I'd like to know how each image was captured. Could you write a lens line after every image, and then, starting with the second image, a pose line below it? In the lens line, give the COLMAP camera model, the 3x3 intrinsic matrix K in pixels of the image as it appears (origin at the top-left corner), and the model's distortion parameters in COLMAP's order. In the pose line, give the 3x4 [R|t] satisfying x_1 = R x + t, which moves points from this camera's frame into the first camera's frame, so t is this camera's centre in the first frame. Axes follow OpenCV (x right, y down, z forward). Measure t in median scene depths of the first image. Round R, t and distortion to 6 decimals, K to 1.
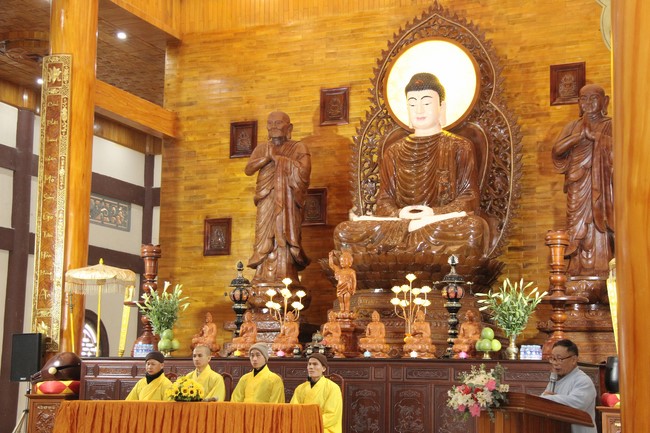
lens RADIAL K [[1105.2, 0, 325.0], [0, 1105.2, 216.5], [0, 0, 1]] dist [0.189485, 0.073017]
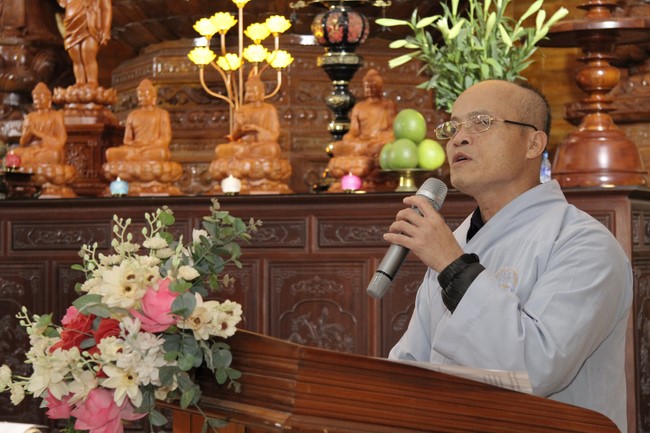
lens RADIAL K [[1685.5, 0, 325.0], [0, 1685.5, 216.5], [0, 0, 1]] dist [0.489070, 0.029589]
pose [[0.999638, -0.023858, 0.012428, 0.094757], [0.021926, 0.990265, 0.137461, 0.048365], [-0.015586, -0.137138, 0.990429, 0.364435]]
